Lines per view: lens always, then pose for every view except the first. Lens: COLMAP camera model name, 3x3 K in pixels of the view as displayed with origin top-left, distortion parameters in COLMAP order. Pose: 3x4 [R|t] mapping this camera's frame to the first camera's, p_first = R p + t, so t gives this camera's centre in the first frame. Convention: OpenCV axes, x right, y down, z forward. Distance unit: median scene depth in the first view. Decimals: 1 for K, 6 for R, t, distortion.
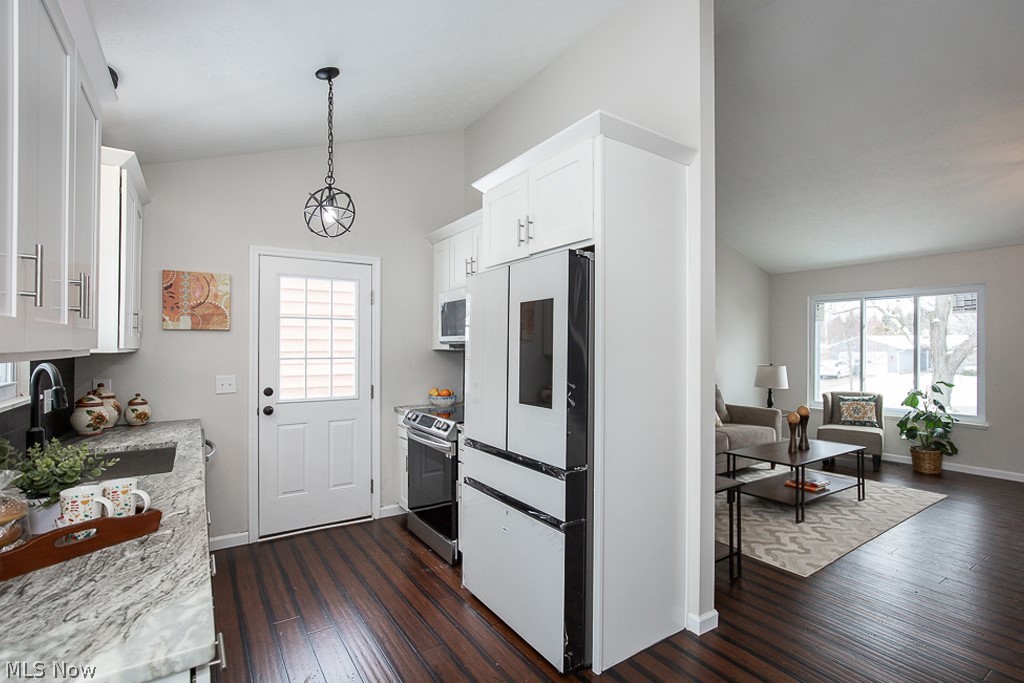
lens RADIAL K [[493.4, 0, 515.2], [0, 493.4, 342.5], [0, 0, 1]] dist [-0.017234, 0.005939]
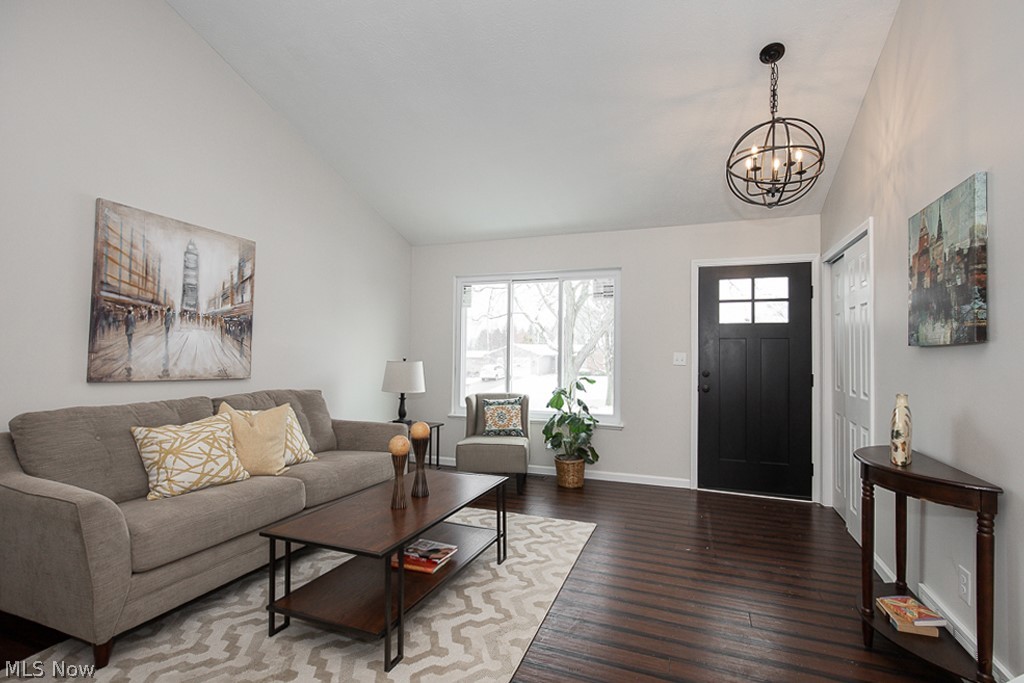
lens RADIAL K [[485.8, 0, 512.0], [0, 485.8, 341.5], [0, 0, 1]] dist [-0.000778, -0.000001]
pose [[0.818287, 0.019590, 0.574476, 0.428201], [-0.010501, 0.999762, -0.019135, 0.053844], [-0.574714, 0.009626, 0.818298, 0.577565]]
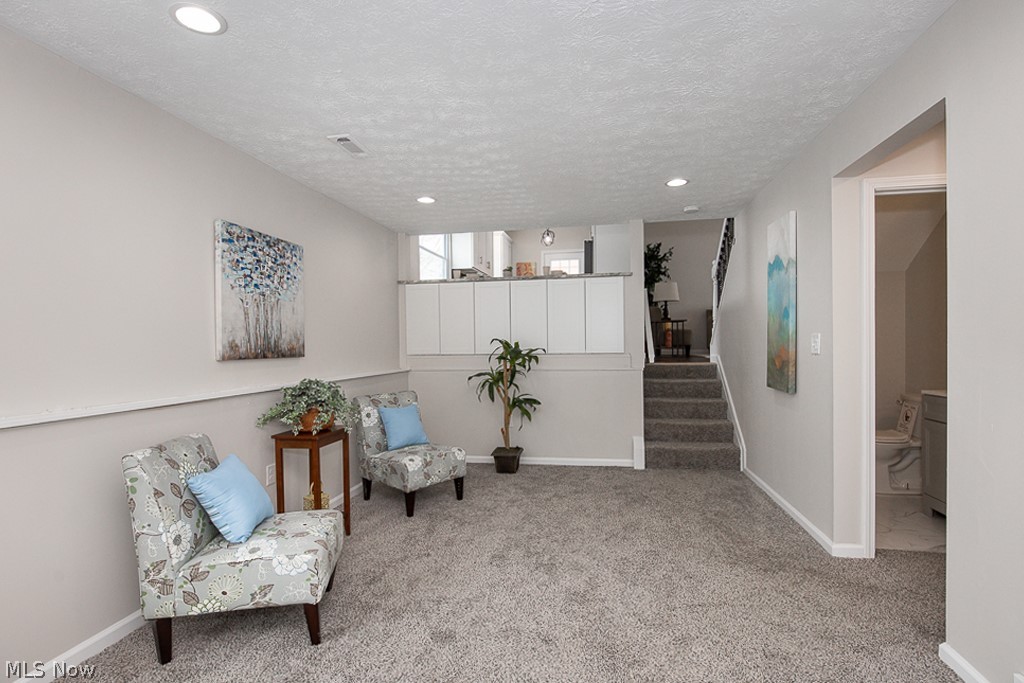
lens RADIAL K [[493.4, 0, 515.2], [0, 493.4, 342.5], [0, 0, 1]] dist [-0.017234, 0.005939]
pose [[0.719467, -0.008822, -0.694470, 1.328535], [0.019732, 0.999775, 0.007743, 0.306862], [0.694246, -0.019274, 0.719480, -1.172019]]
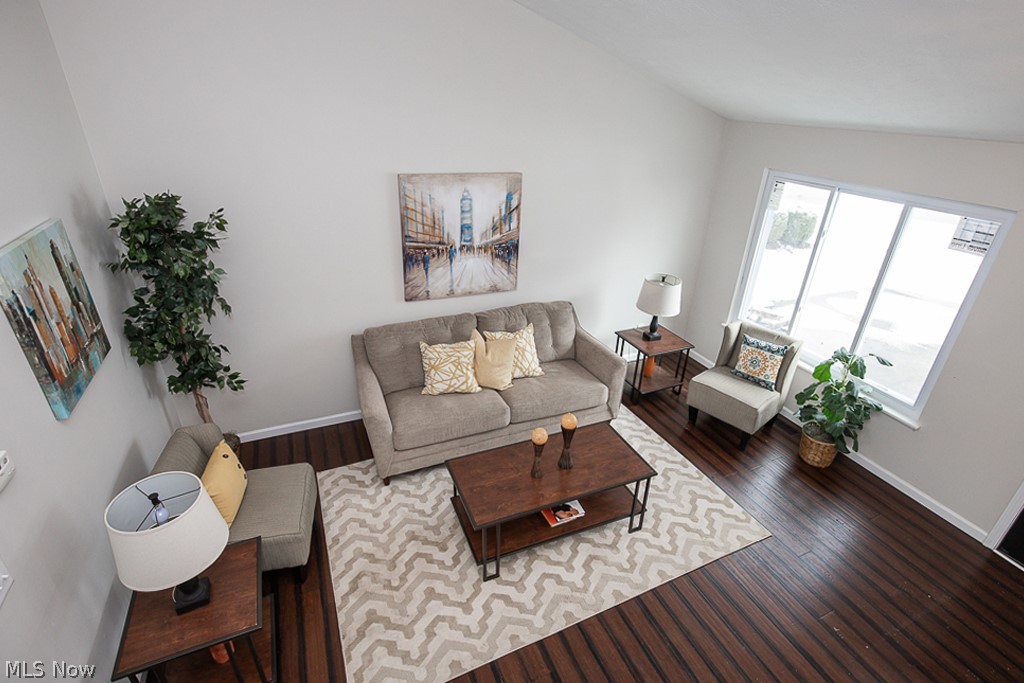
lens RADIAL K [[493.4, 0, 515.2], [0, 493.4, 342.5], [0, 0, 1]] dist [-0.017234, 0.005939]
pose [[0.984916, 0.099888, -0.141292, 0.755682], [-0.025066, 0.890303, 0.454678, -0.341153], [0.171209, -0.444278, 0.879377, 0.541345]]
